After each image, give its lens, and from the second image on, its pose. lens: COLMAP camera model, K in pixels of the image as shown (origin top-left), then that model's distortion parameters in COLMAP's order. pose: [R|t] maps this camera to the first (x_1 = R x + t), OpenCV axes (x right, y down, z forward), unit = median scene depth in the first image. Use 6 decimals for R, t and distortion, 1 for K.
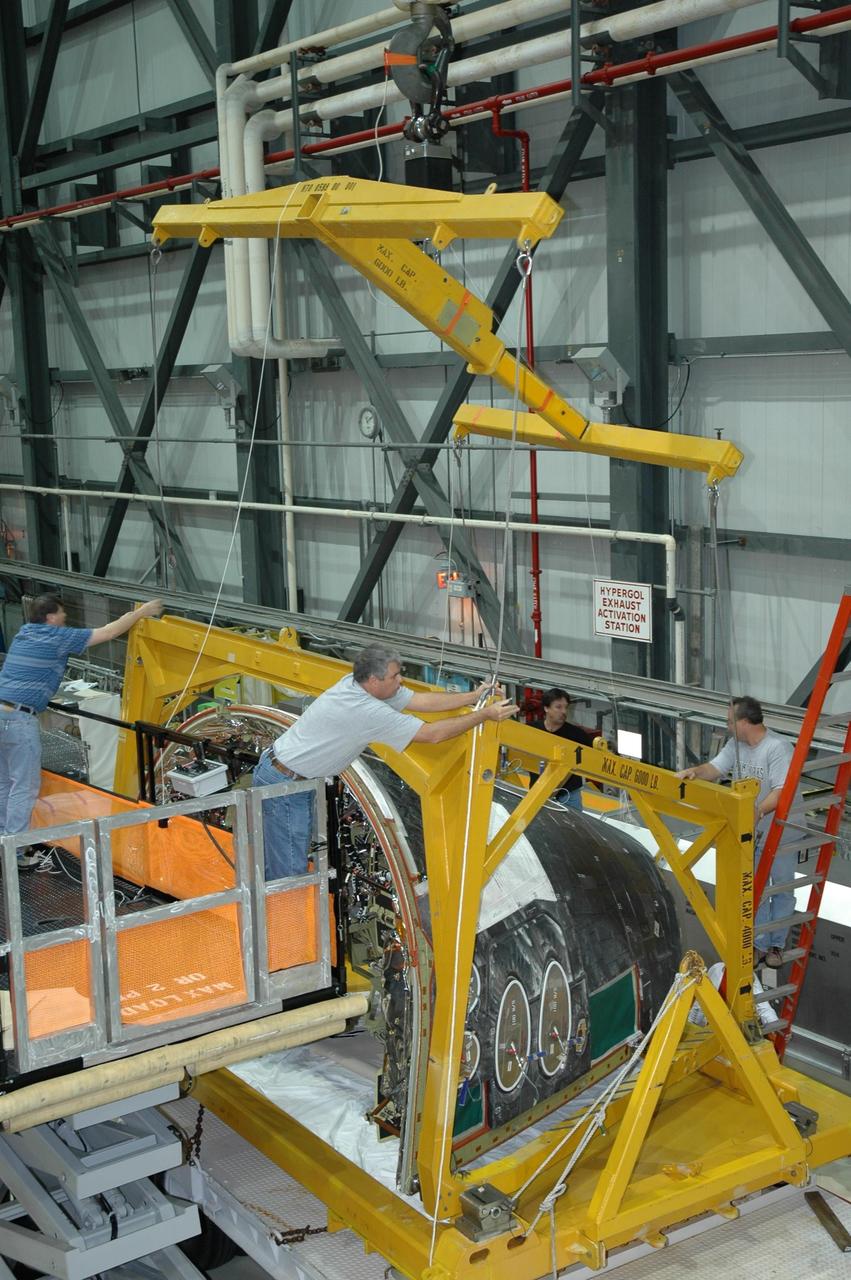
lens RADIAL K [[1699.5, 0, 425.5], [0, 1699.5, 640.0], [0, 0, 1]] dist [-0.022598, 0.327706]
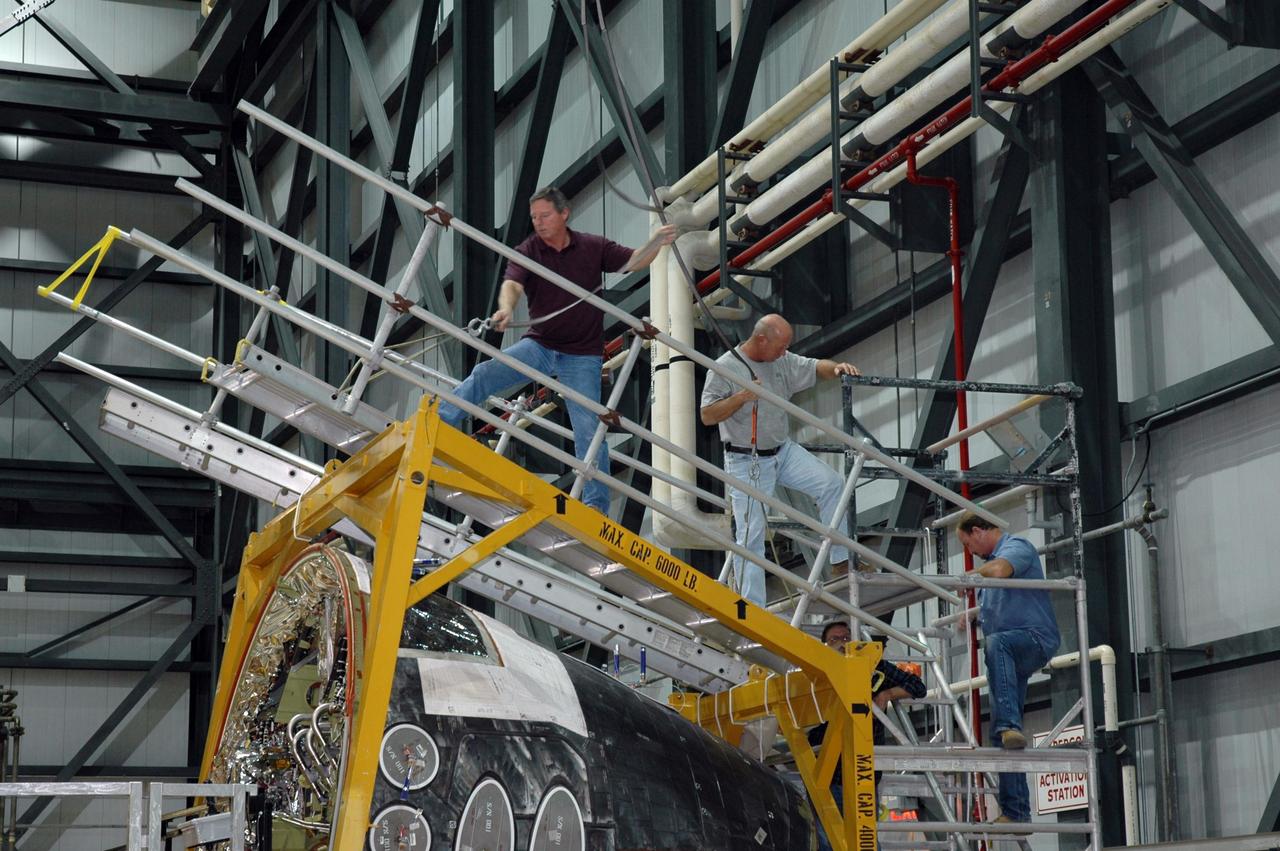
lens RADIAL K [[2769.9, 0, 640.0], [0, 2769.9, 425.5], [0, 0, 1]] dist [0.294173, 0.045711]
pose [[0.965288, -0.035084, -0.258822, 0.397282], [-0.058576, 0.936618, -0.345420, 0.414035], [0.254536, 0.348591, 0.902051, -0.243797]]
